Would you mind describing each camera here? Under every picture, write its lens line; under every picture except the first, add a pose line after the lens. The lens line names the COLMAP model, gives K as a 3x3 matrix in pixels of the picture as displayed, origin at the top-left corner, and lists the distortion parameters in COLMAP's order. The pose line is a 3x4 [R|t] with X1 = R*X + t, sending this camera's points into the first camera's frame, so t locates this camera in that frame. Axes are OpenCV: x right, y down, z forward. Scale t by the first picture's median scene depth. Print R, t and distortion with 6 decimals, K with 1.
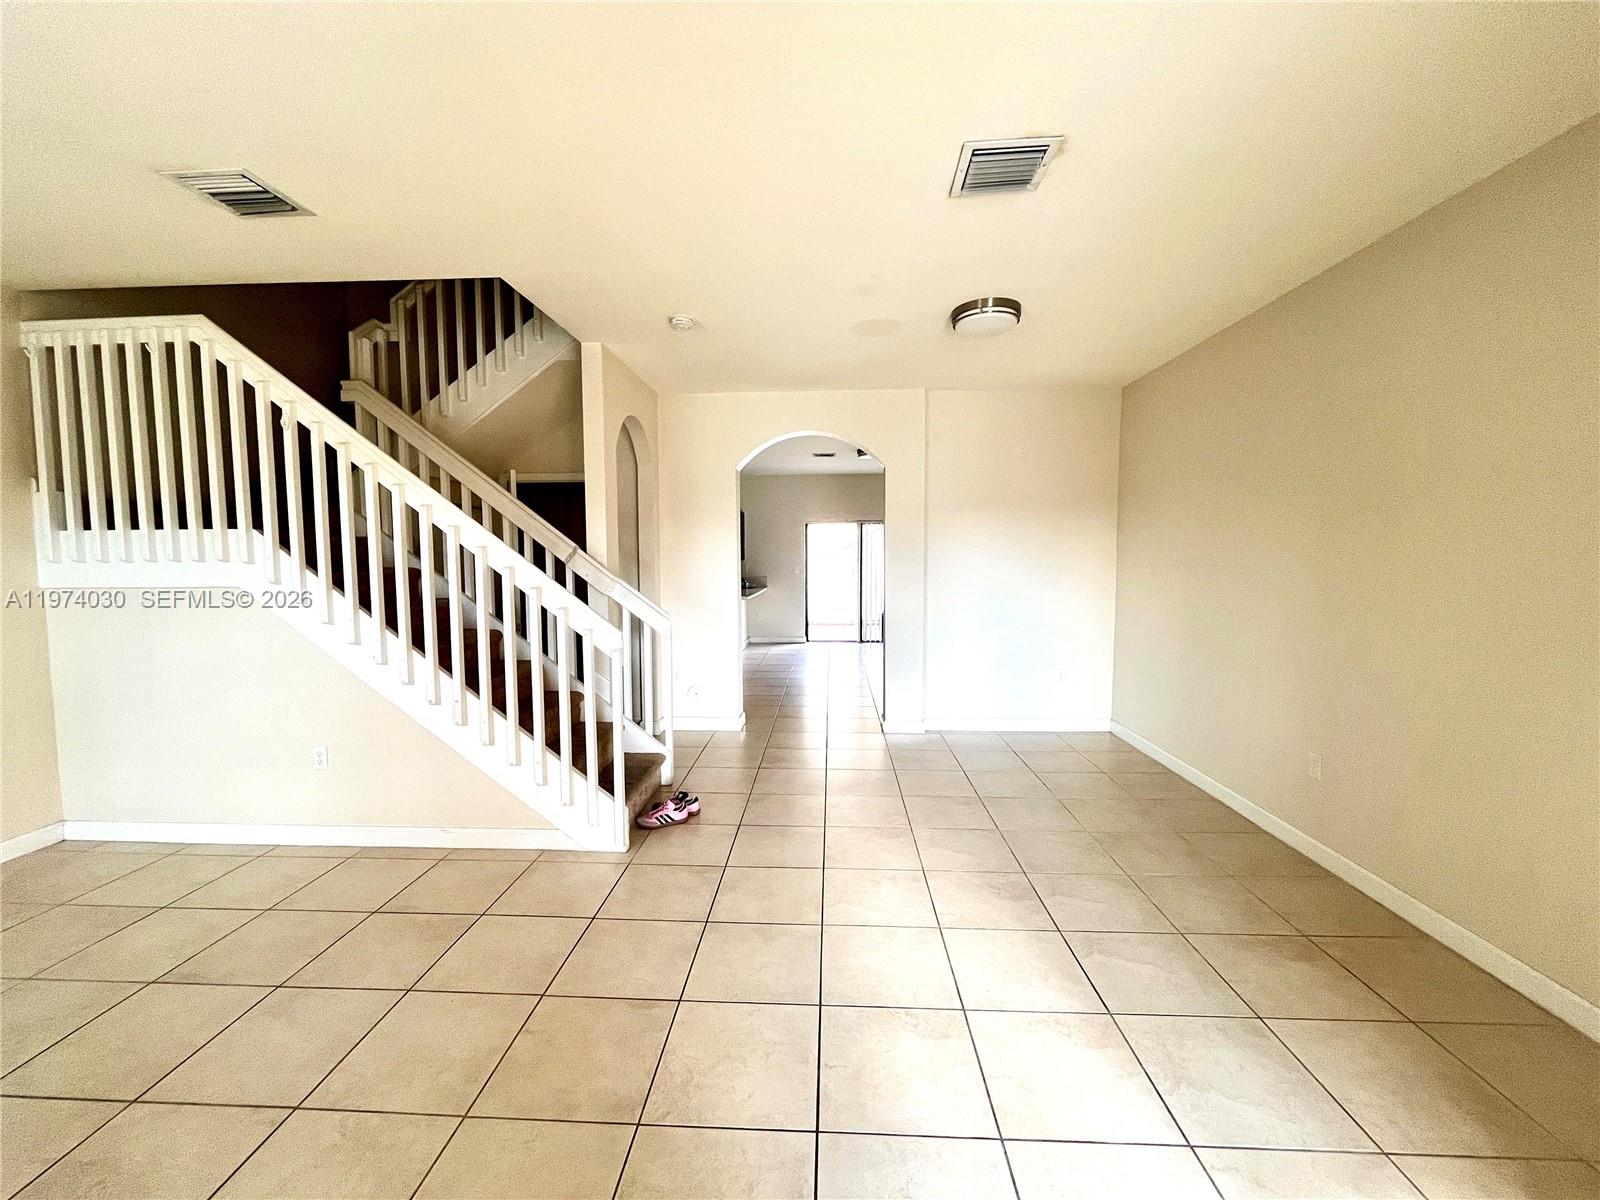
lens RADIAL K [[642.5, 0, 799.6], [0, 642.5, 594.8], [0, 0, 1]] dist [-0.004008, 0.000263]
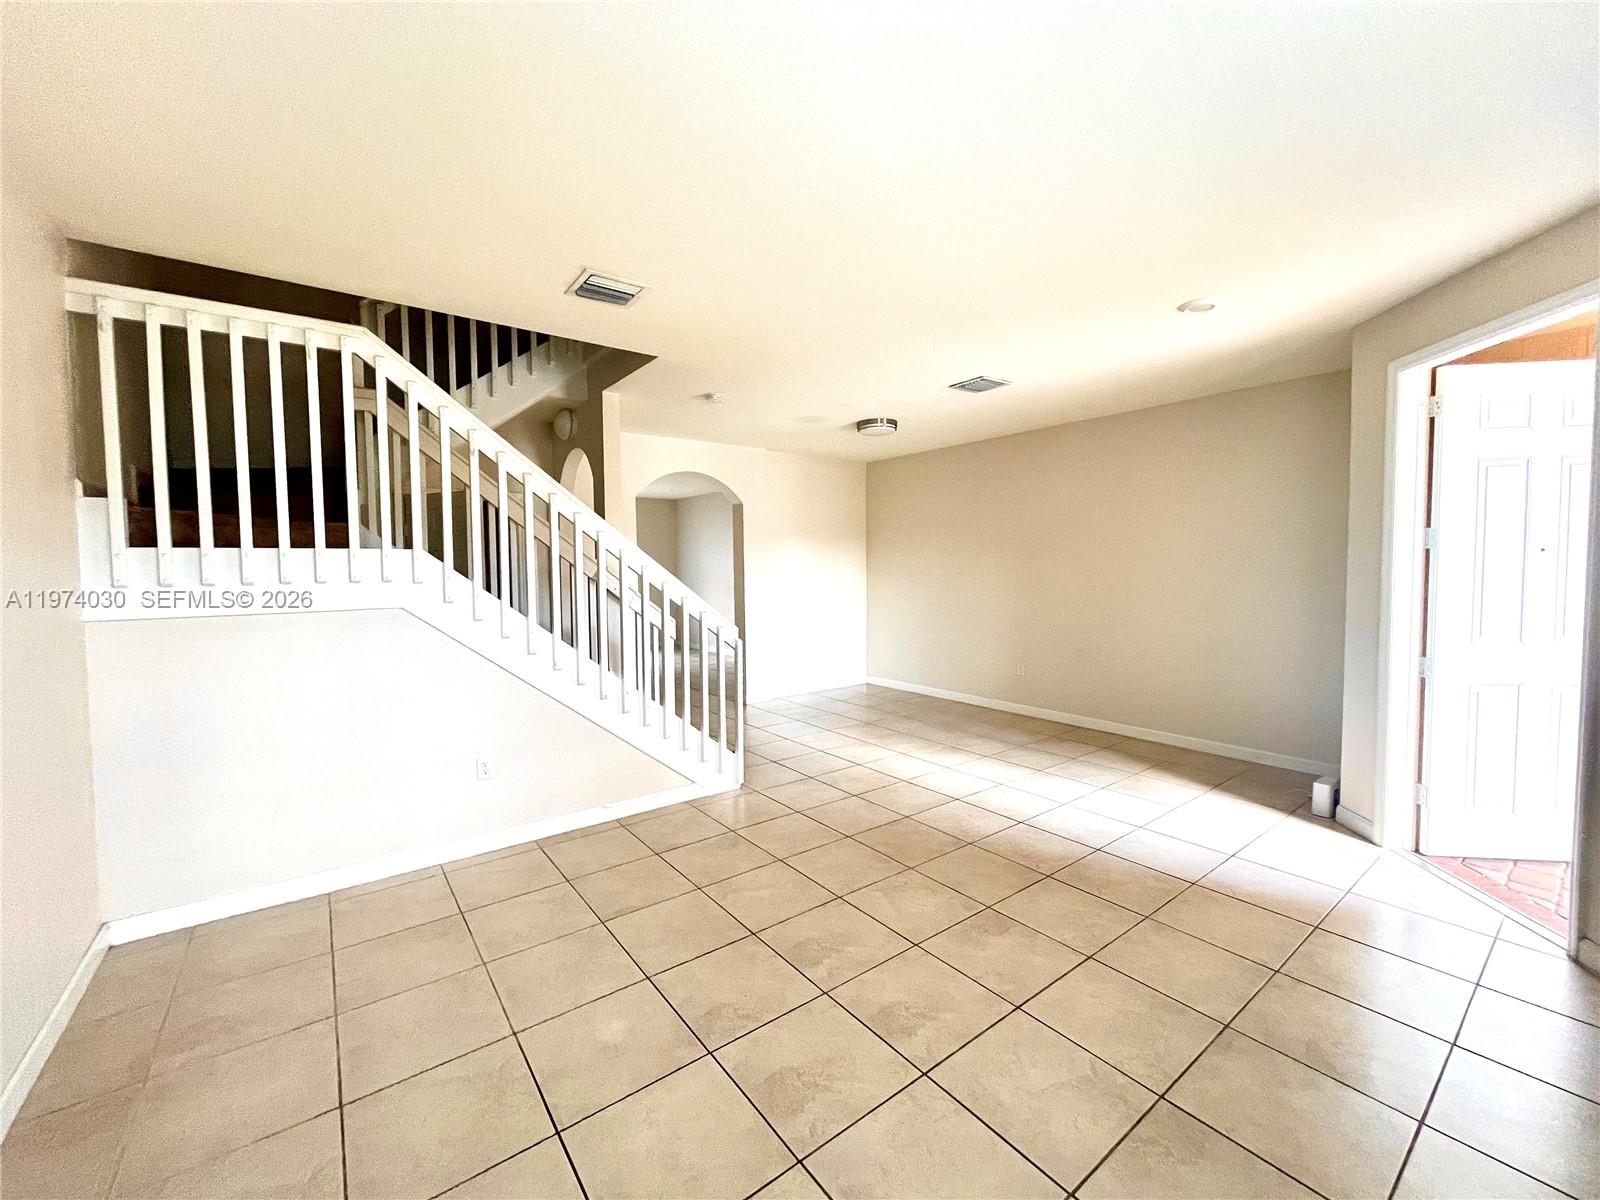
lens RADIAL K [[642.5, 0, 790.8], [0, 642.5, 600.0], [0, 0, 1]] dist [-0.004008, 0.000263]
pose [[0.770671, -0.036348, 0.636195, -1.067320], [0.044122, 0.999020, 0.003630, -0.002706], [-0.635703, 0.025272, 0.771520, -0.143603]]
